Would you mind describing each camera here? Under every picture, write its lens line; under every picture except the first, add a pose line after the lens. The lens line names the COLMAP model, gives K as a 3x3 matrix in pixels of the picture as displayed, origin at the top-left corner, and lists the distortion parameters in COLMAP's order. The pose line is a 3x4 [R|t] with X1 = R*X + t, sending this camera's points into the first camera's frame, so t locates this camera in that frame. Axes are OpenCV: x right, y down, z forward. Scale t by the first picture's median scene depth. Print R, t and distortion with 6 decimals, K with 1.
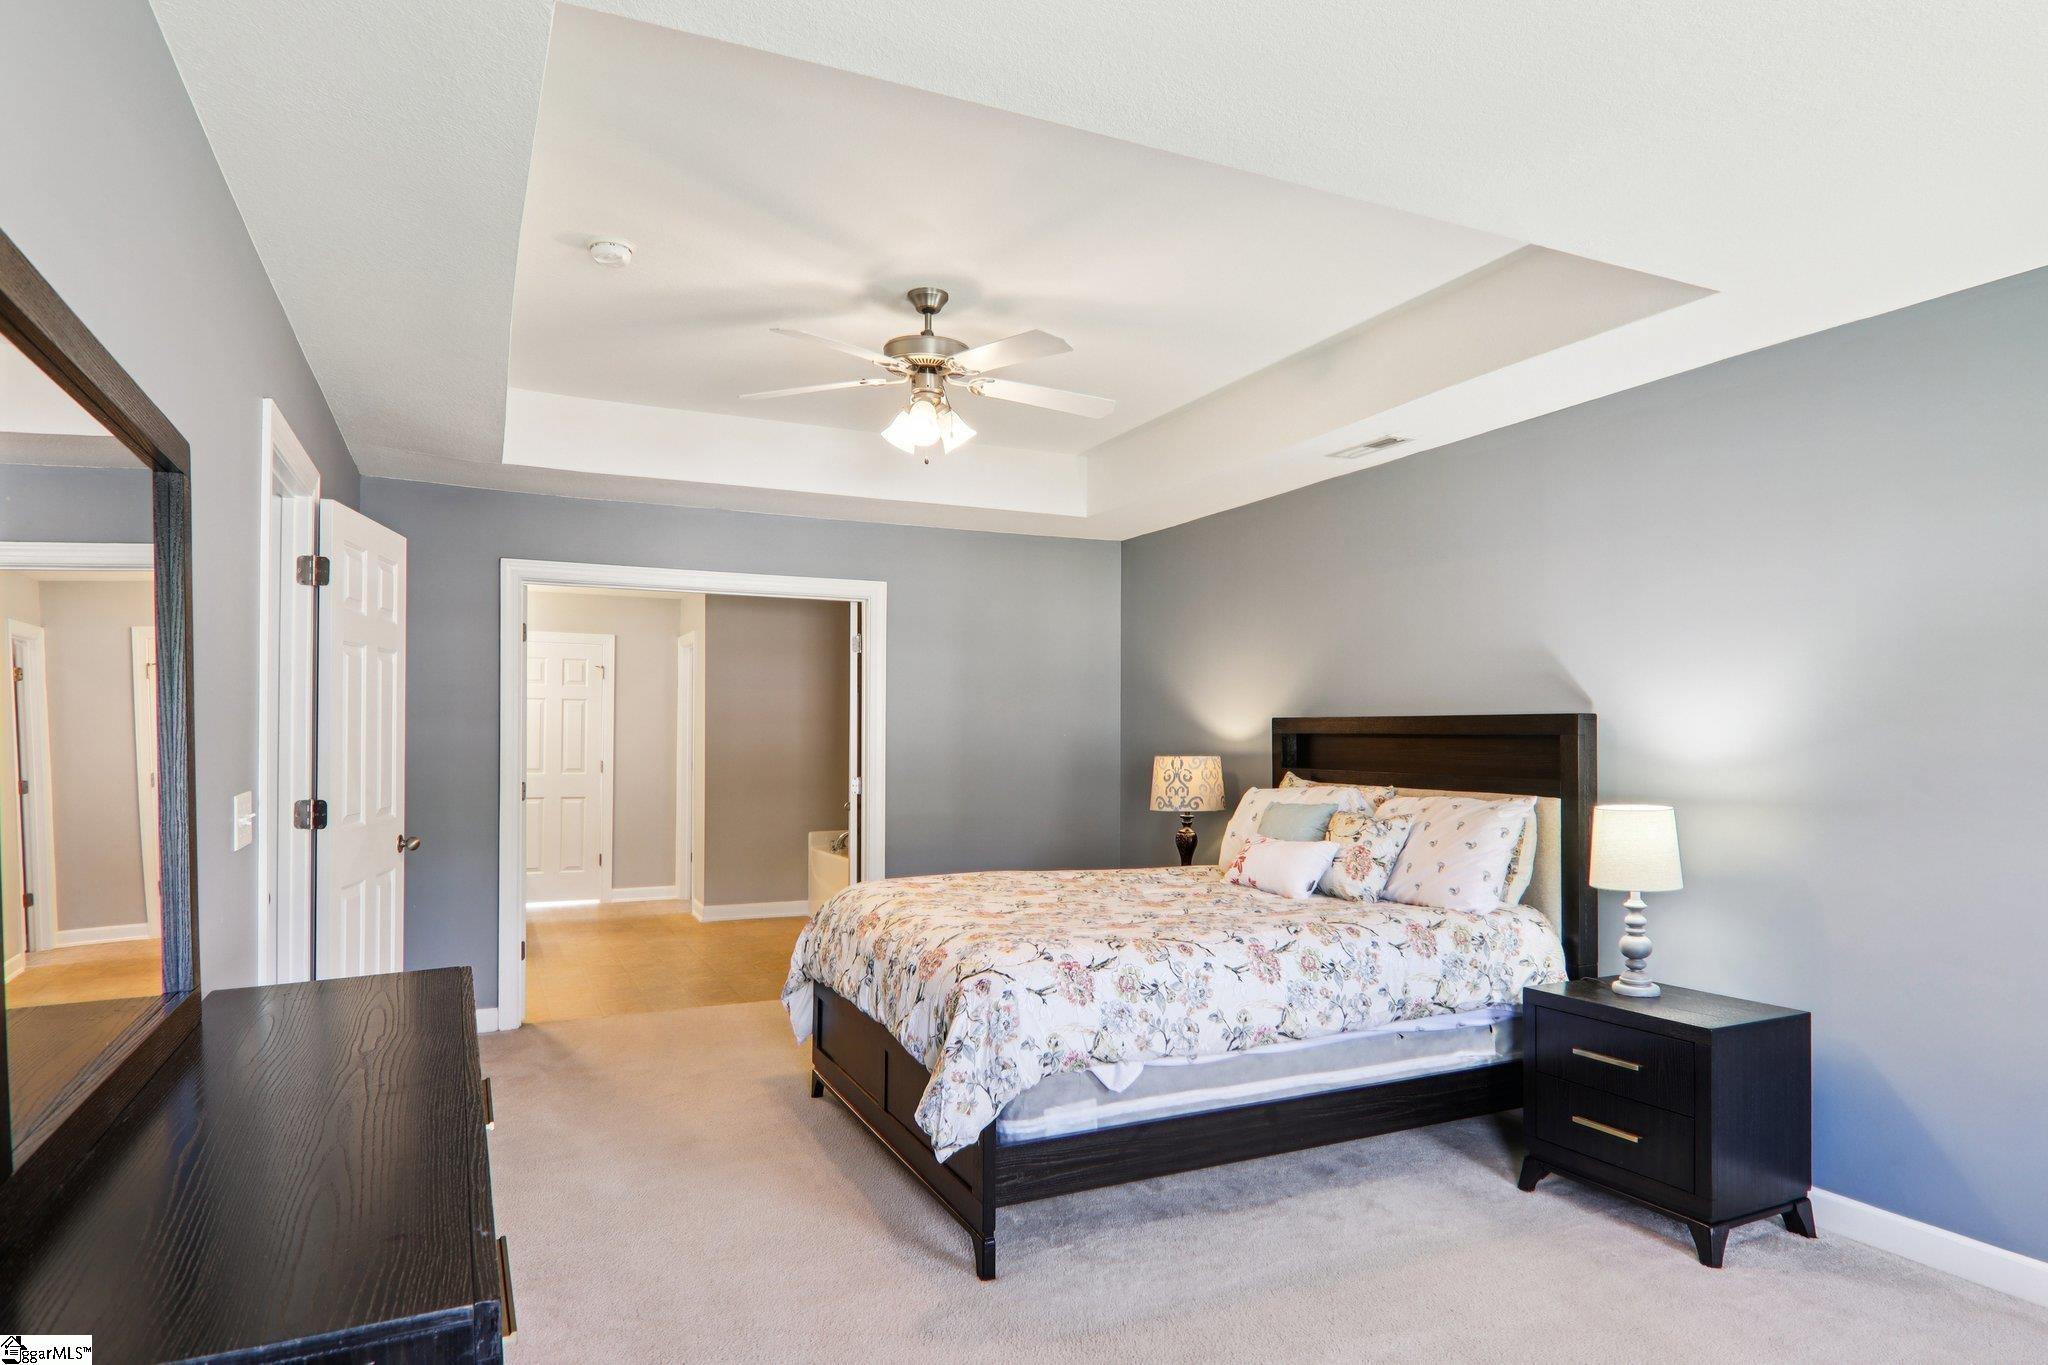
lens RADIAL K [[1175.9, 0, 1038.3], [0, 1175.9, 734.9], [0, 0, 1]] dist [0.001000, -0.000149]
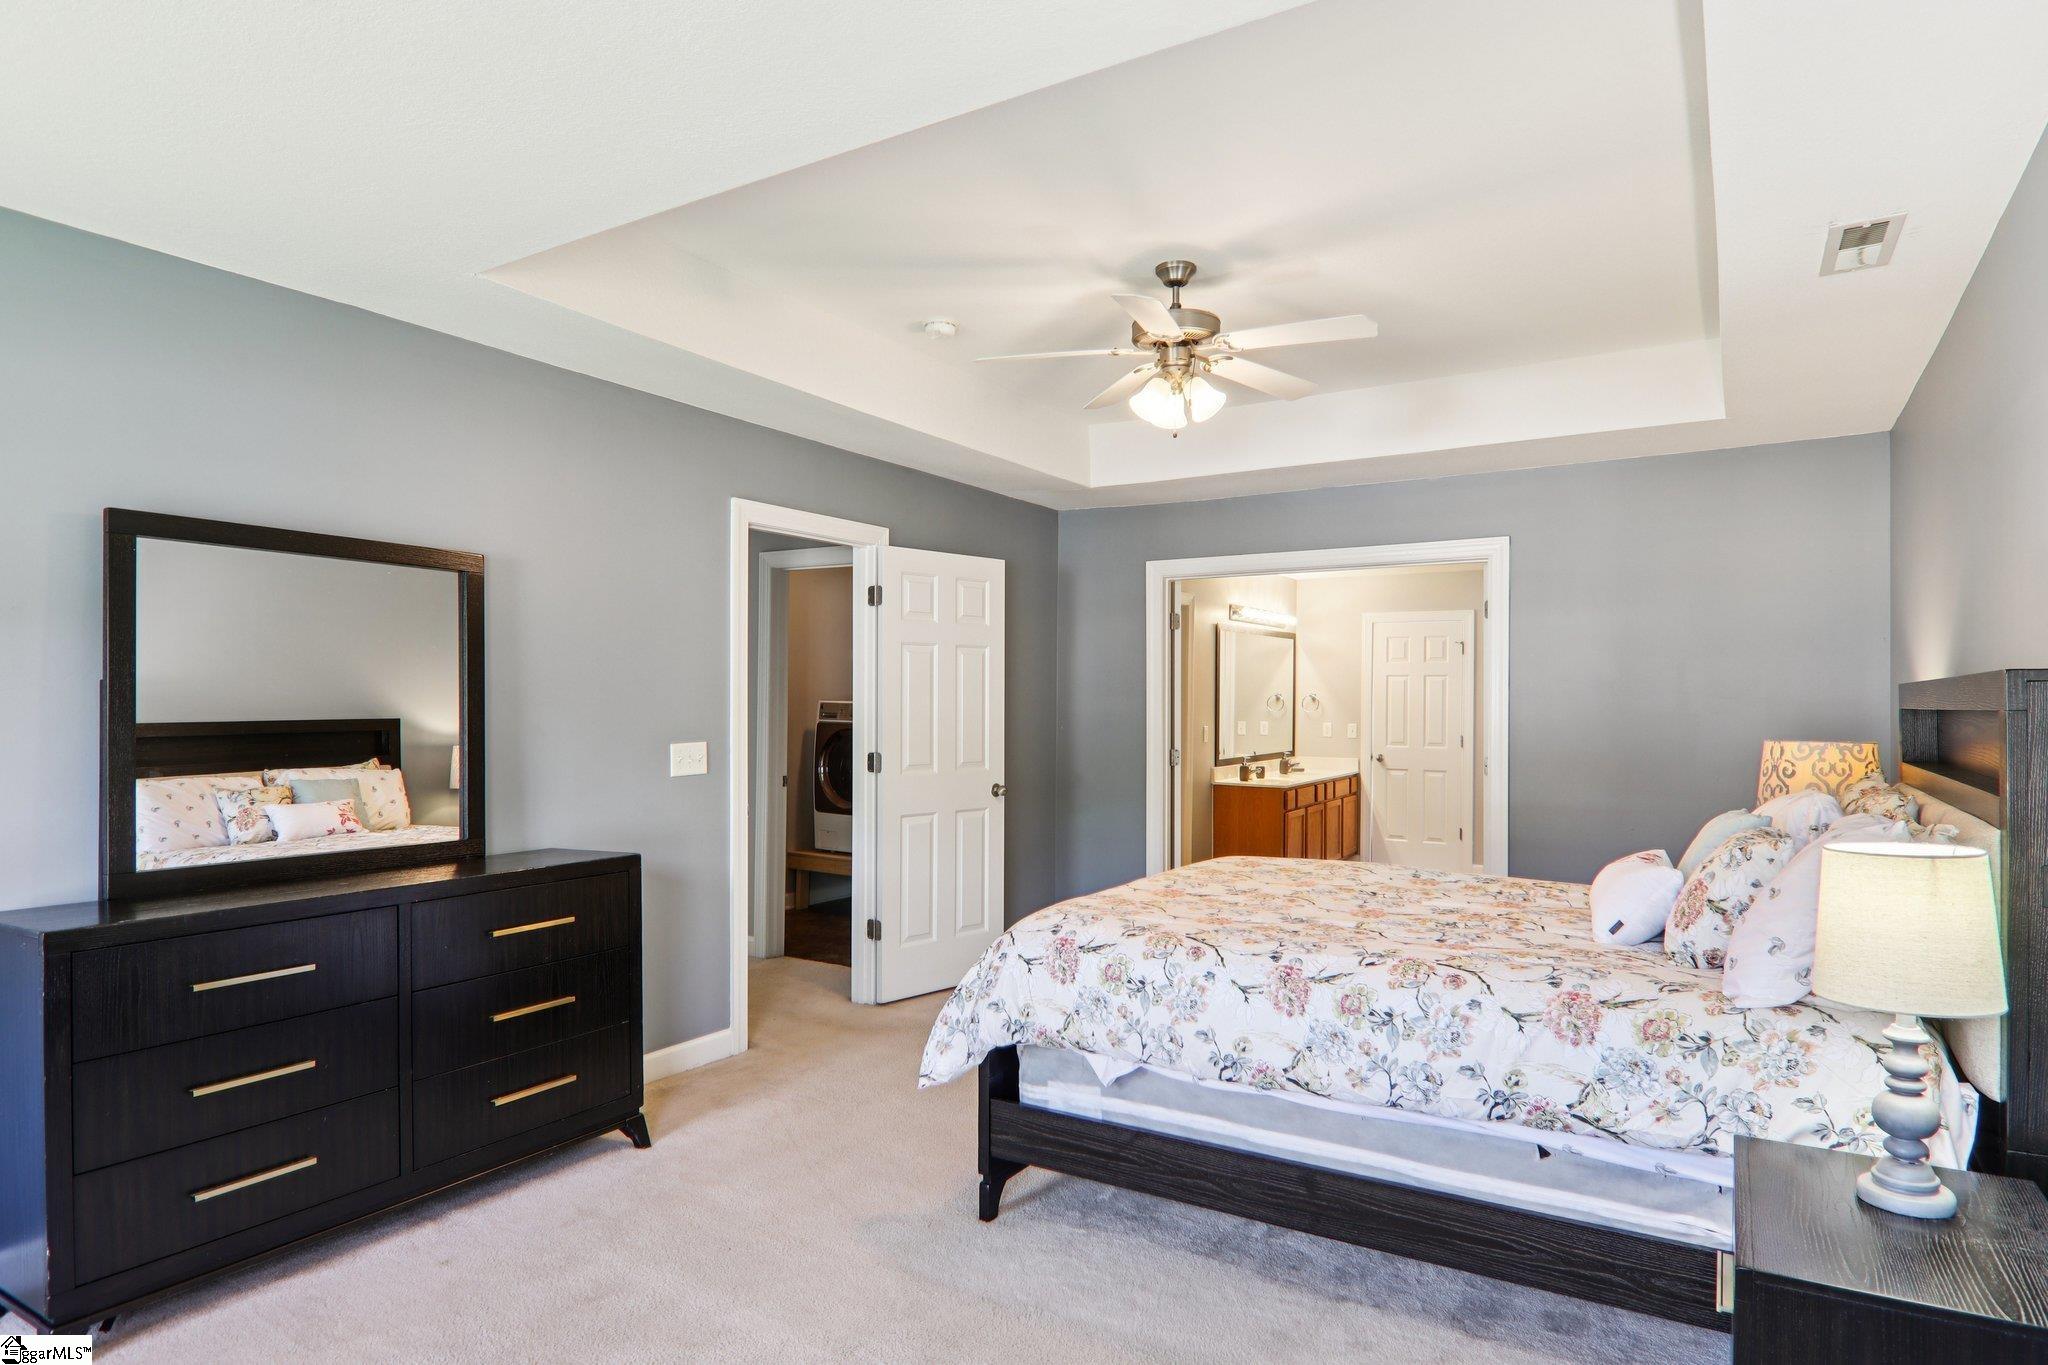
lens RADIAL K [[1178.0, 0, 1019.2], [0, 1178.0, 706.7], [0, 0, 1]] dist [0.001238, -0.001935]
pose [[0.533135, -0.000527, -0.846030, 0.728761], [-0.002472, 0.999995, -0.002180, 0.000642], [0.846027, 0.003254, 0.533131, 0.380268]]
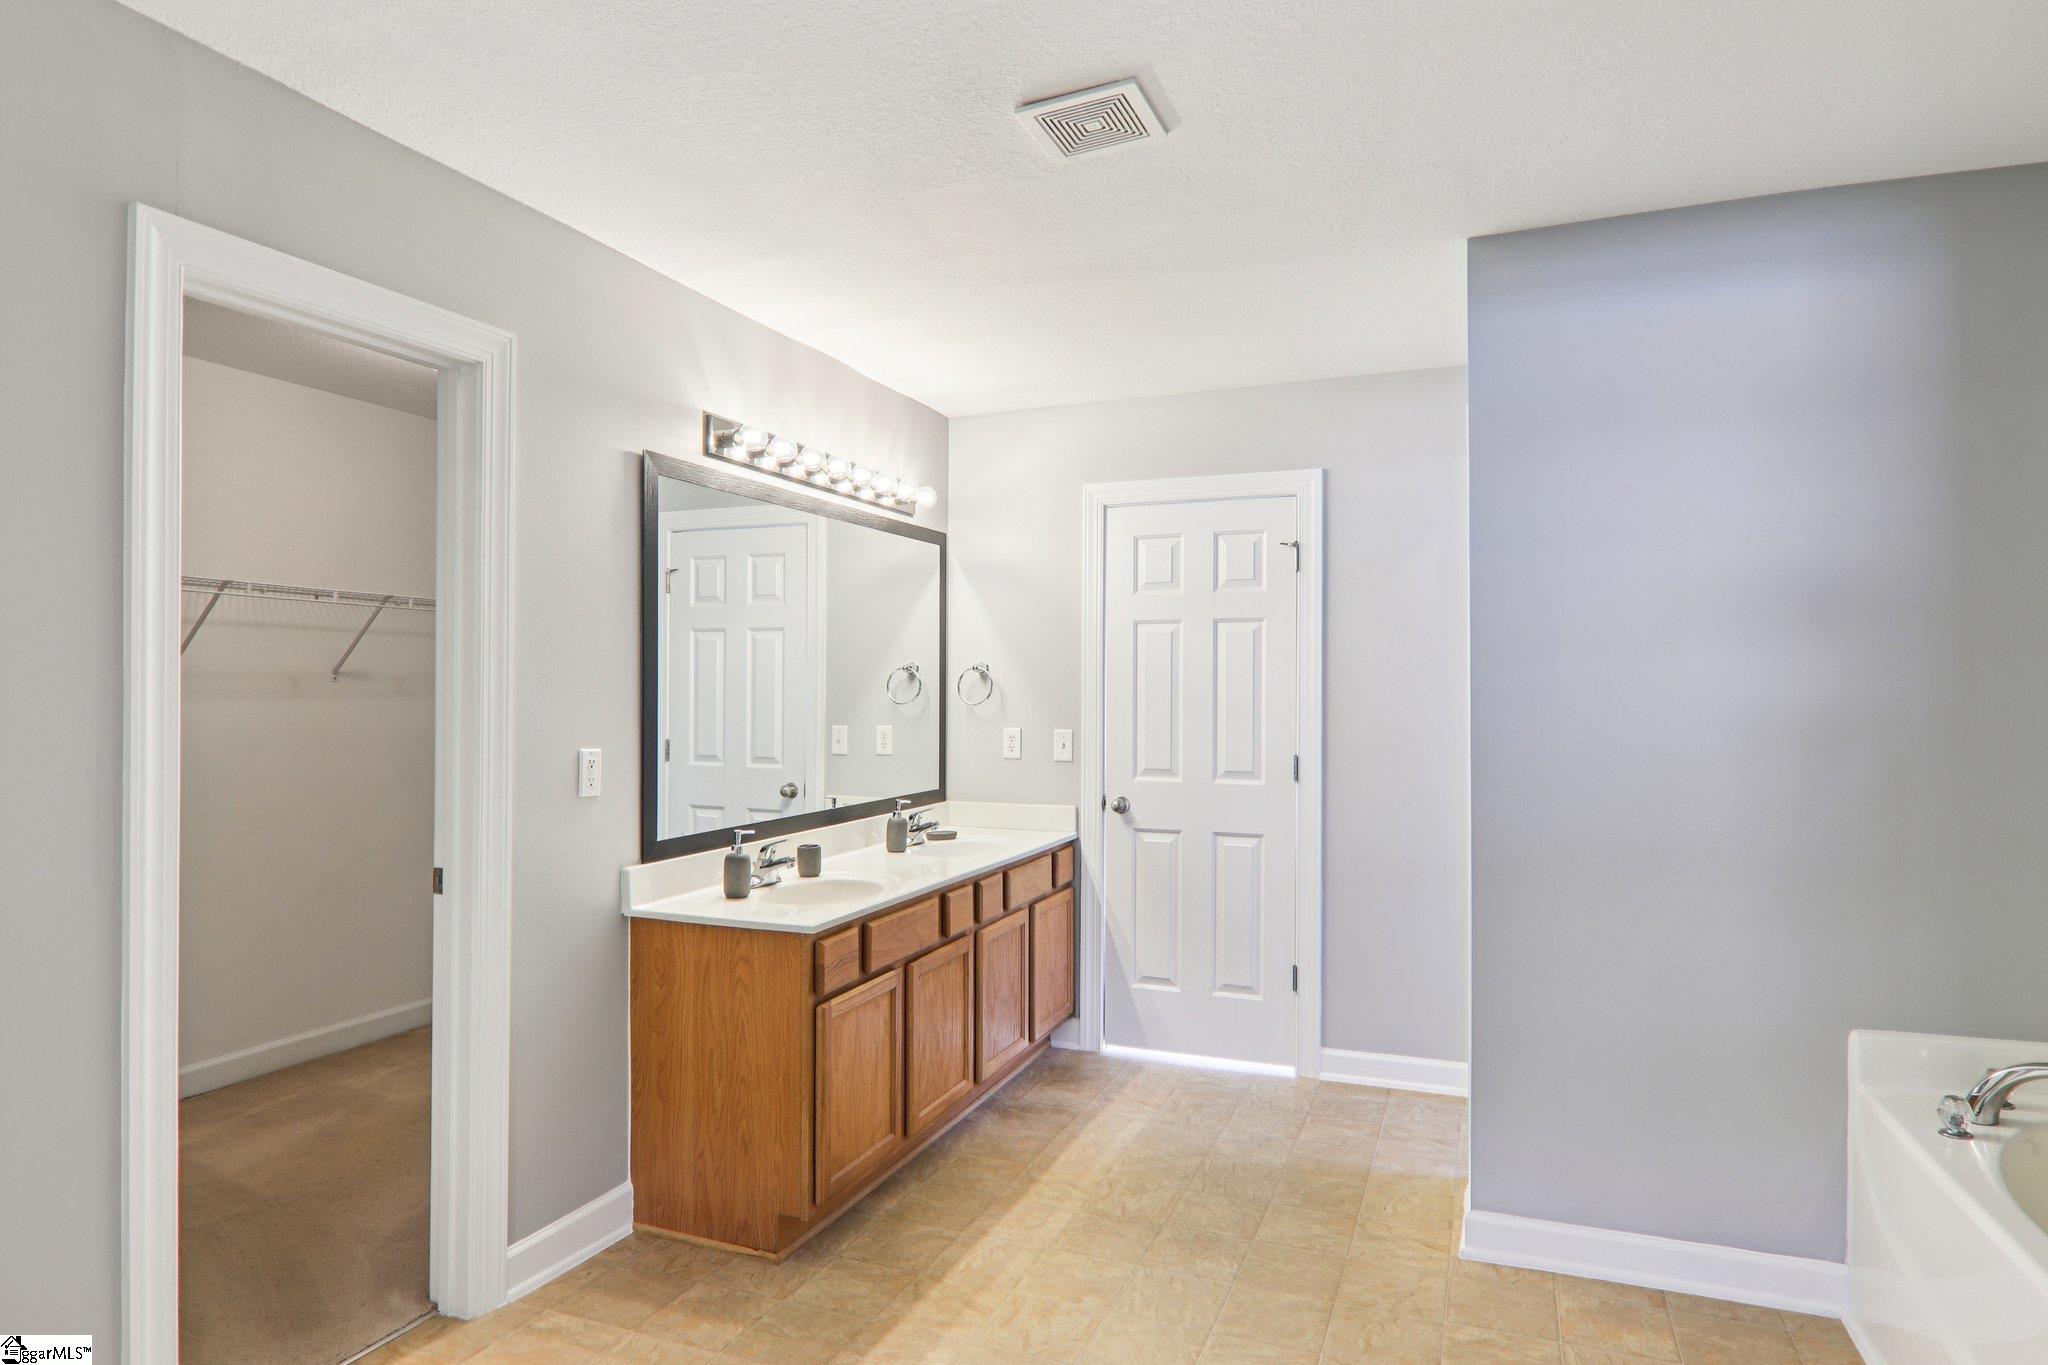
lens RADIAL K [[1178.0, 0, 1019.2], [0, 1178.0, 706.7], [0, 0, 1]] dist [0.001238, -0.001935]
pose [[0.668593, -0.001111, -0.743628, -0.290982], [0.002792, 0.999996, 0.001016, 0.007137], [0.743624, -0.002755, 0.668593, 1.642350]]
